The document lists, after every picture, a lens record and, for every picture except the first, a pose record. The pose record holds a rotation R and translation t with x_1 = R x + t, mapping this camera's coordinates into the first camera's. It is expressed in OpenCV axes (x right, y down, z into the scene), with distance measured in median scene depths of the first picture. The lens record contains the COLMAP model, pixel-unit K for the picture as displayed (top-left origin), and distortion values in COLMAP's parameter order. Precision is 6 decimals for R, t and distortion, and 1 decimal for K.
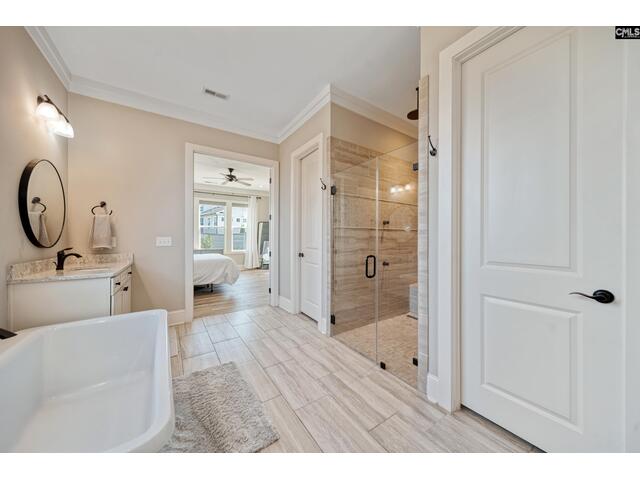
lens RADIAL K [[225.7, 0, 321.2], [0, 225.7, 237.3], [0, 0, 1]] dist [0.003207, -0.000344]
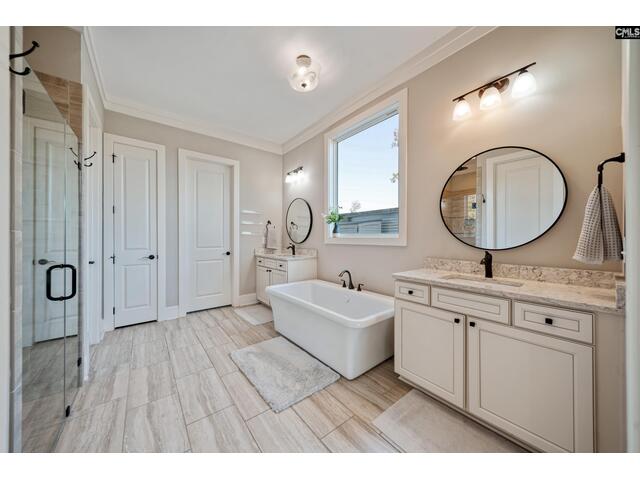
lens RADIAL K [[225.7, 0, 319.5], [0, 225.7, 237.8], [0, 0, 1]] dist [0.003207, -0.000344]
pose [[-0.998198, -0.002281, -0.059965, -0.561655], [-0.002596, 0.999983, 0.005184, 0.003150], [0.059952, 0.005331, -0.998187, 2.017403]]
